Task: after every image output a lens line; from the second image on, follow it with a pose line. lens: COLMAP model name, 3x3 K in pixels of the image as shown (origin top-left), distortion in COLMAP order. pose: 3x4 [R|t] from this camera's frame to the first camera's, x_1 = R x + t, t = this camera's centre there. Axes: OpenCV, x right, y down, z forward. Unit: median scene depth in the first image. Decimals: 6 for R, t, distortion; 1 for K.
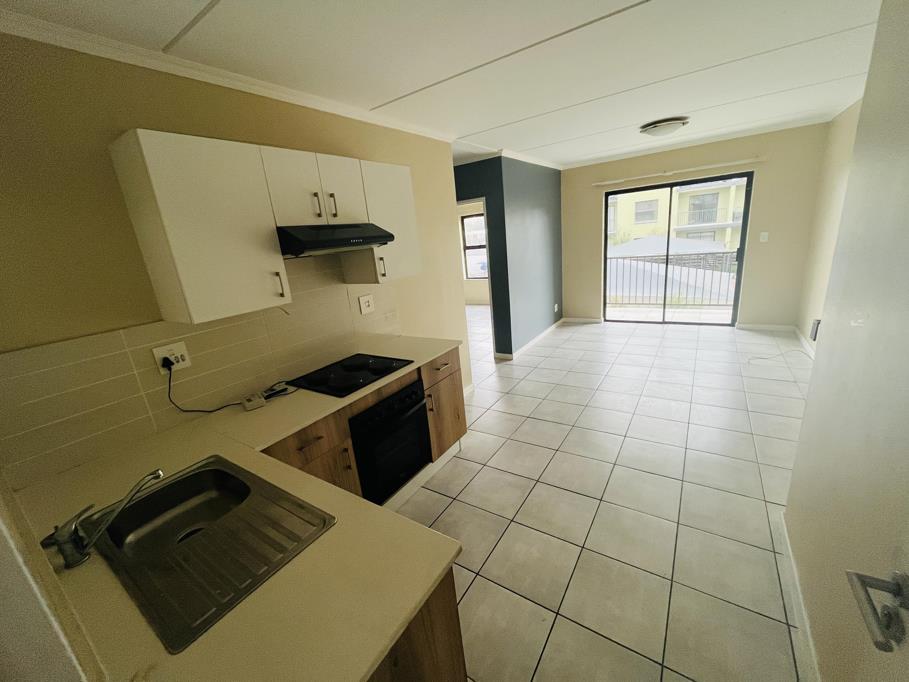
lens RADIAL K [[369.5, 0, 450.5], [0, 369.5, 341.6], [0, 0, 1]] dist [-0.004143, -0.000185]
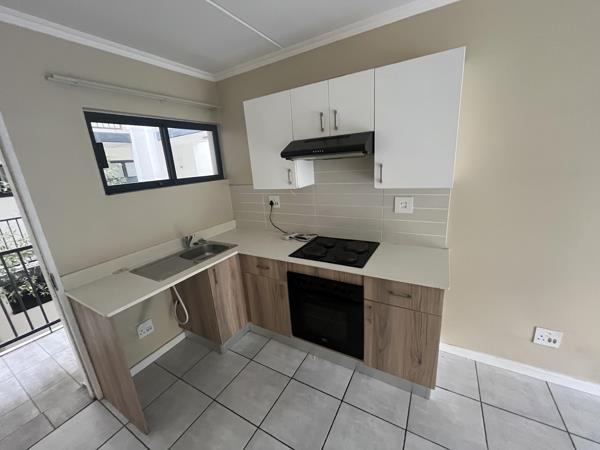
lens RADIAL K [[243.9, 0, 297.7], [0, 243.9, 226.1], [0, 0, 1]] dist [-0.004143, -0.000185]
pose [[0.072507, 0.351343, -0.933435, 0.573782], [-0.210818, 0.920151, 0.329967, -0.287425], [0.974833, 0.172859, 0.140787, 0.829558]]
